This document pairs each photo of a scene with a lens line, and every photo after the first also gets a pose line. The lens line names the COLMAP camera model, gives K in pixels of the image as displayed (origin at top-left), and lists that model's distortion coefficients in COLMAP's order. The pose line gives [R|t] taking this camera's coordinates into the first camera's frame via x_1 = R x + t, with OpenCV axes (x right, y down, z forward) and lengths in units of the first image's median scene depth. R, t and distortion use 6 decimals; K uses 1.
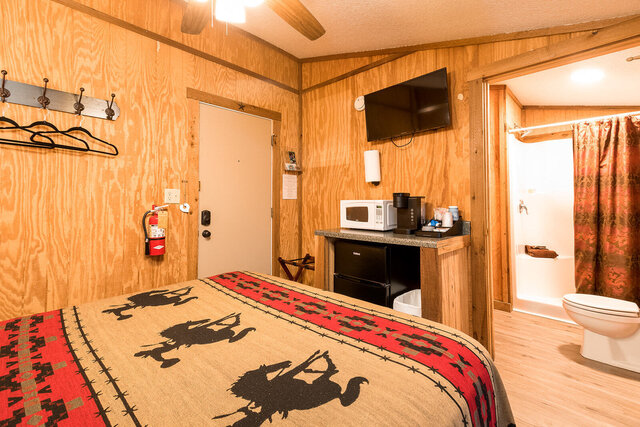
lens RADIAL K [[296.0, 0, 318.8], [0, 296.0, 191.2], [0, 0, 1]] dist [0.026426, 0.000352]
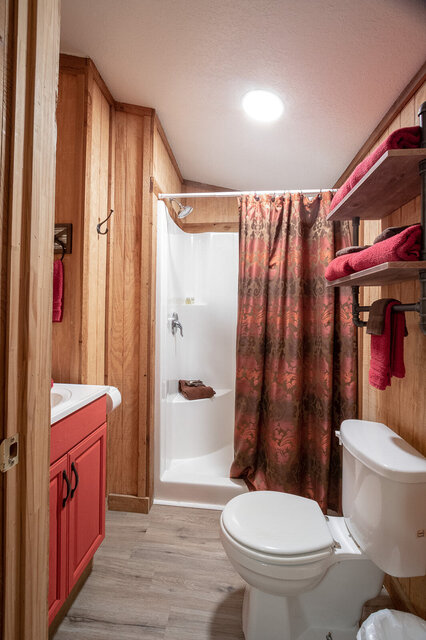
lens RADIAL K [[289.3, 0, 211.6], [0, 289.3, 306.2], [0, 0, 1]] dist [0.023822, 0.000447]
pose [[0.791035, 0.017349, 0.611524, 0.430654], [-0.032845, 0.999361, 0.014134, 0.000973], [-0.610888, -0.031266, 0.791099, 0.554590]]
